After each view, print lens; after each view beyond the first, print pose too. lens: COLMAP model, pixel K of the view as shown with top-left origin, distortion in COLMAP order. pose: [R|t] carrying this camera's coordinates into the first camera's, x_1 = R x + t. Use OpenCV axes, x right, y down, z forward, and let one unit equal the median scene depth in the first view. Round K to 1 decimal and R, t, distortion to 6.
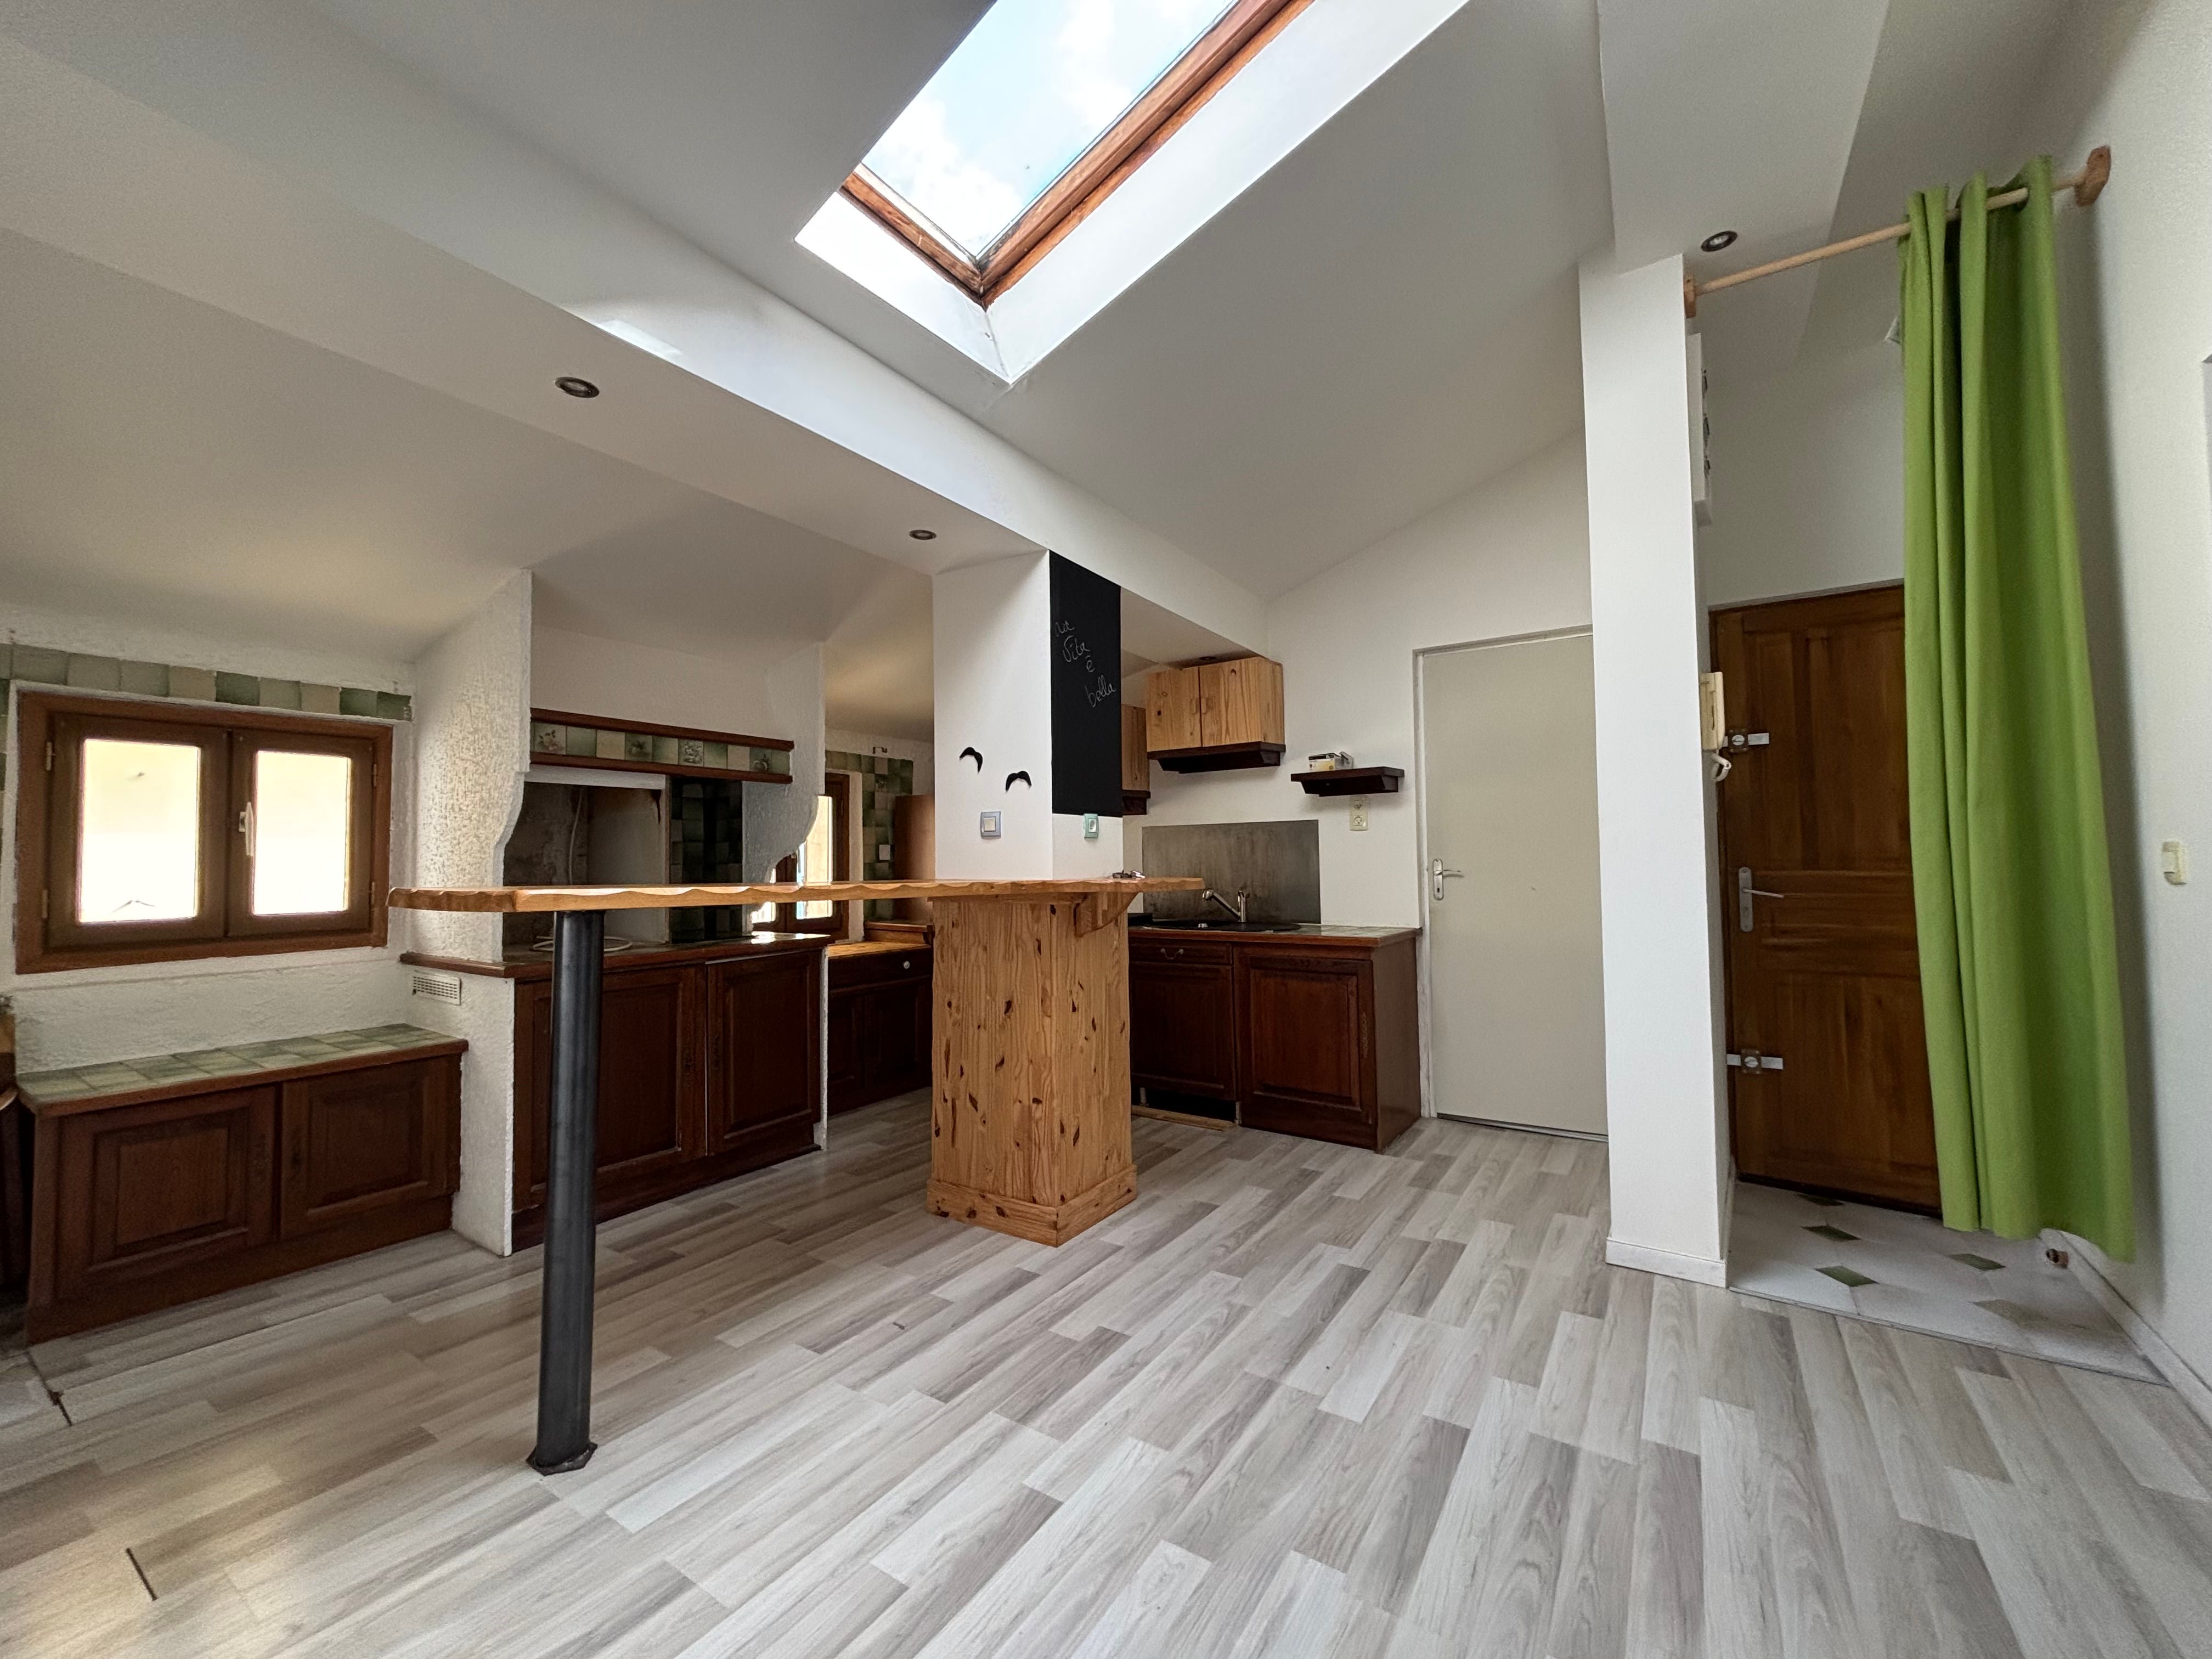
lens RADIAL K [[885.2, 0, 1106.0], [0, 885.2, 829.5], [0, 0, 1]] dist [0.002986, 0.000074]
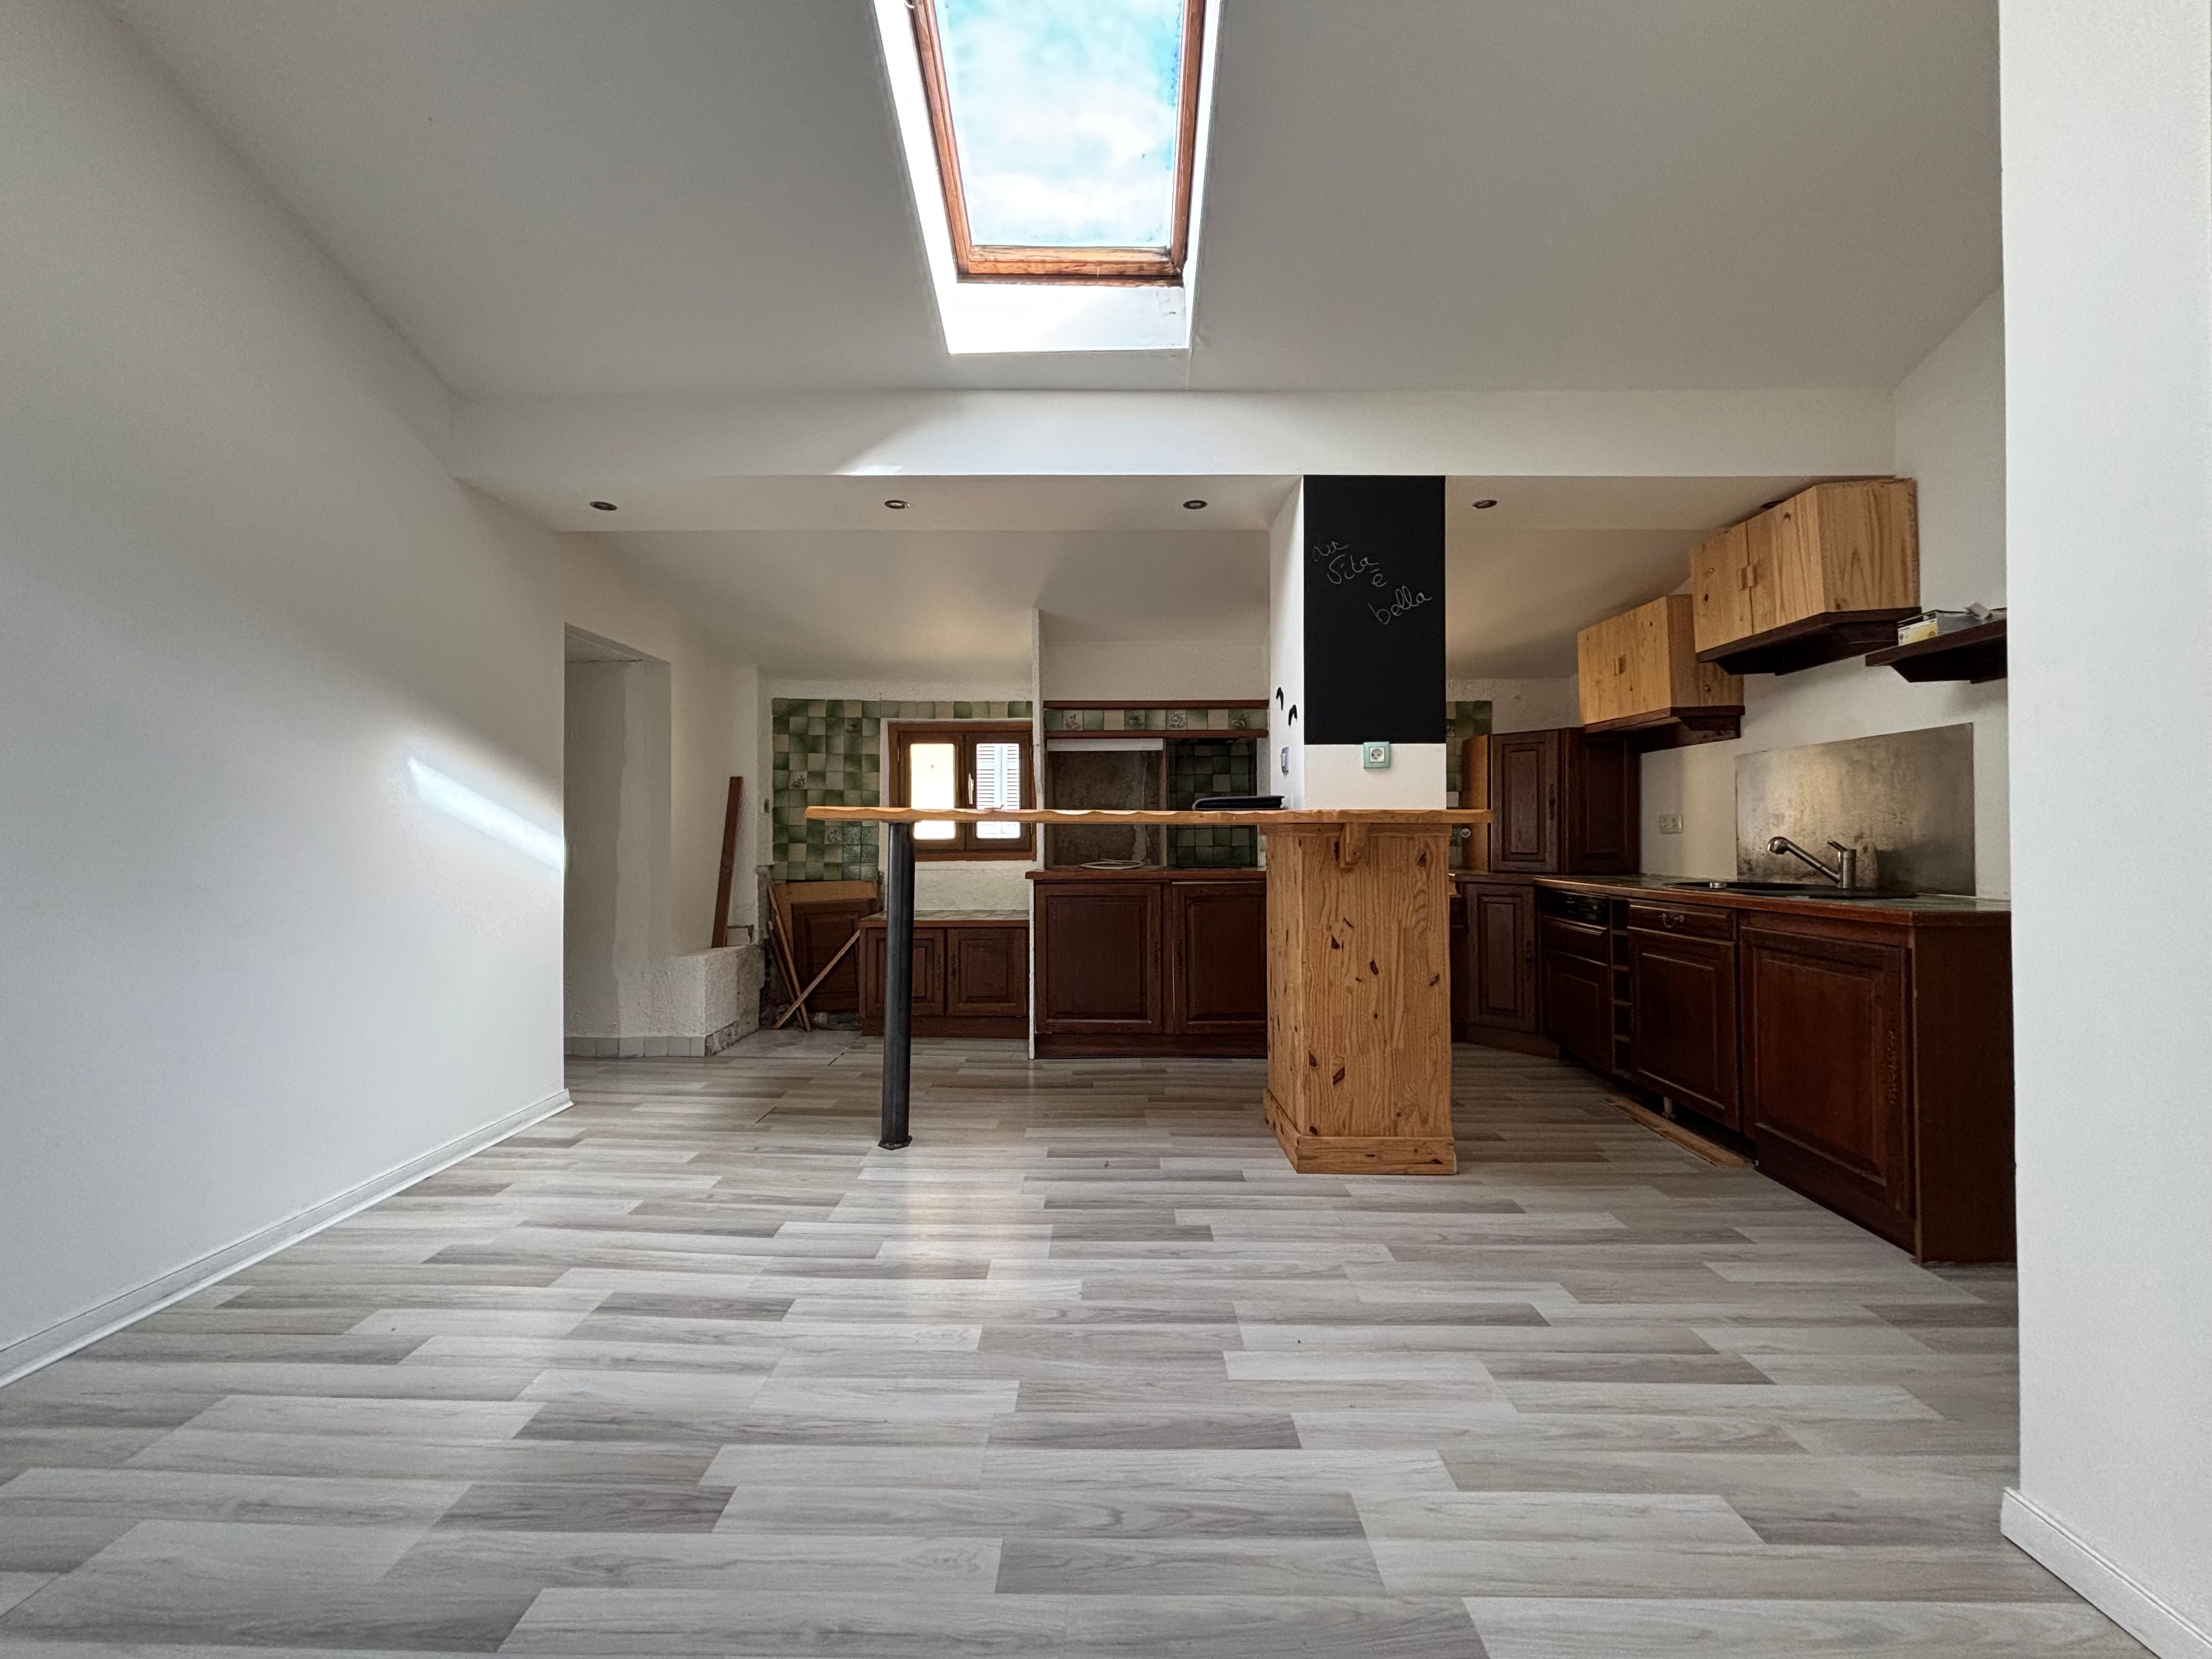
lens RADIAL K [[886.1, 0, 1108.2], [0, 886.1, 833.9], [0, 0, 1]] dist [-0.000280, -0.000471]
pose [[0.547876, 0.006492, -0.836534, 0.709927], [0.029651, 0.999191, 0.027174, 0.052058], [0.836034, -0.039692, 0.547241, 0.294934]]
